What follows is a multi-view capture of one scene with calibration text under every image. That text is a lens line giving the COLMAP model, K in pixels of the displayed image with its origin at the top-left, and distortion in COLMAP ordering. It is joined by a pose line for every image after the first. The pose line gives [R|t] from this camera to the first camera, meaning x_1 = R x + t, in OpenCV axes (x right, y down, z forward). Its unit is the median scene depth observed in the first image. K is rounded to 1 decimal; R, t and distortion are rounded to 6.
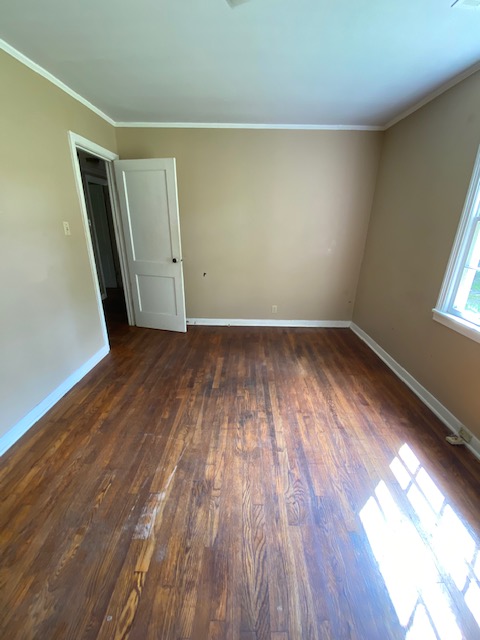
lens RADIAL K [[267.7, 0, 240.0], [0, 267.7, 320.0], [0, 0, 1]] dist [-0.000087, -0.000457]
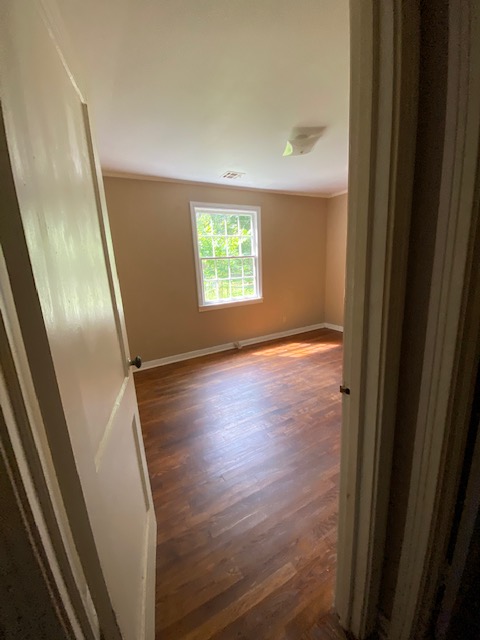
lens RADIAL K [[267.7, 0, 240.0], [0, 267.7, 320.0], [0, 0, 1]] dist [-0.000087, -0.000457]
pose [[-0.528126, -0.165066, 0.832968, -0.973285], [0.346023, 0.853960, 0.388614, -0.578830], [-0.775468, 0.493463, -0.393882, 1.573187]]
